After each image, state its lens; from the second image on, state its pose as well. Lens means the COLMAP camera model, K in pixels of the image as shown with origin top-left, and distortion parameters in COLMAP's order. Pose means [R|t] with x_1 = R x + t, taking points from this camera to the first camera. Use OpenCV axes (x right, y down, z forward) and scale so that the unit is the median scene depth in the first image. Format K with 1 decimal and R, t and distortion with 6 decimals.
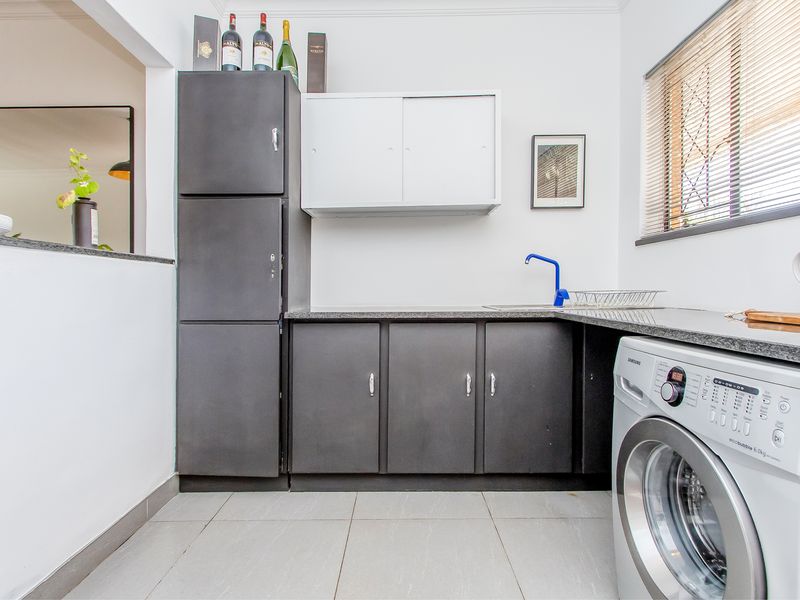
lens RADIAL K [[449.6, 0, 409.7], [0, 449.6, 276.8], [0, 0, 1]] dist [-0.003447, -0.000591]
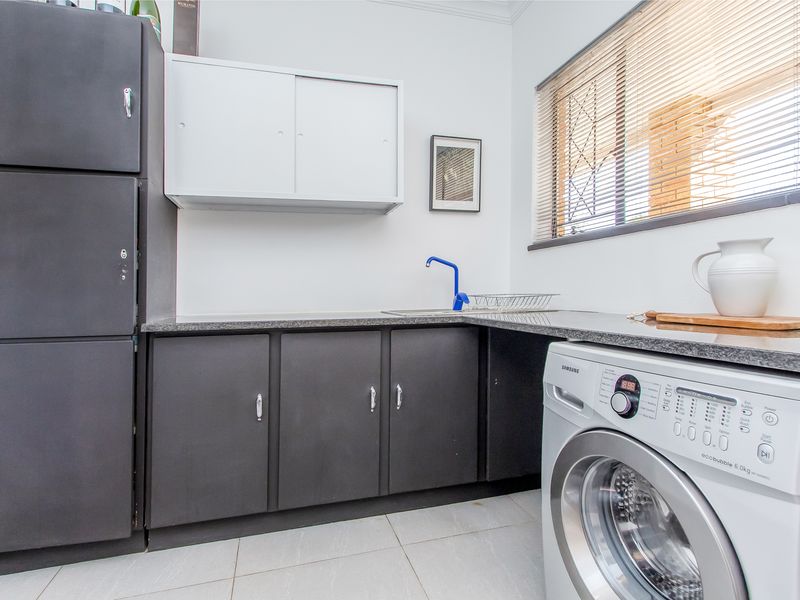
lens RADIAL K [[435.3, 0, 415.6], [0, 435.3, 281.2], [0, 0, 1]] dist [-0.000419, 0.000534]
pose [[0.955256, 0.003756, 0.295758, -0.045951], [-0.003091, 0.999992, -0.002716, 0.004876], [-0.295766, 0.001681, 0.955259, 0.134201]]
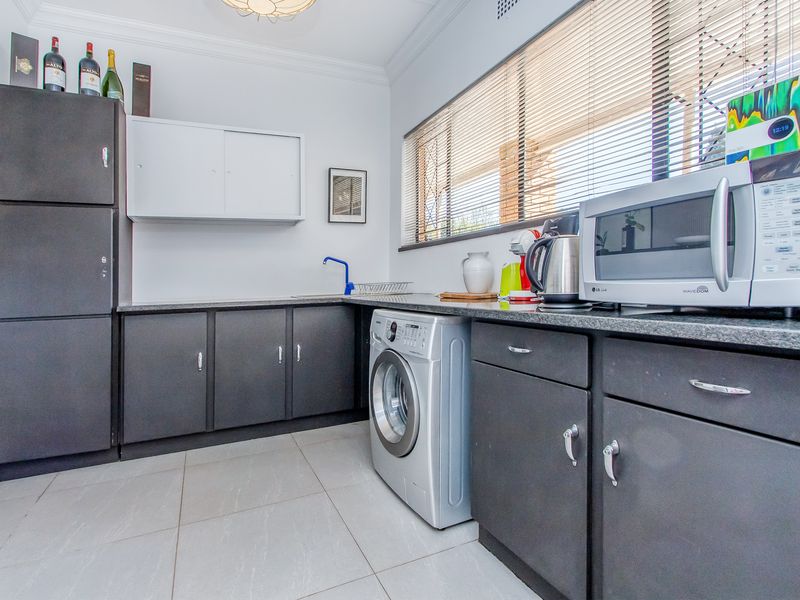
lens RADIAL K [[445.5, 0, 425.2], [0, 445.5, 266.4], [0, 0, 1]] dist [-0.000371, 0.000229]
pose [[0.900228, -0.002541, 0.435411, -0.058328], [0.007381, 0.999928, -0.009423, -0.008165], [-0.435356, 0.011696, 0.900183, -0.392213]]
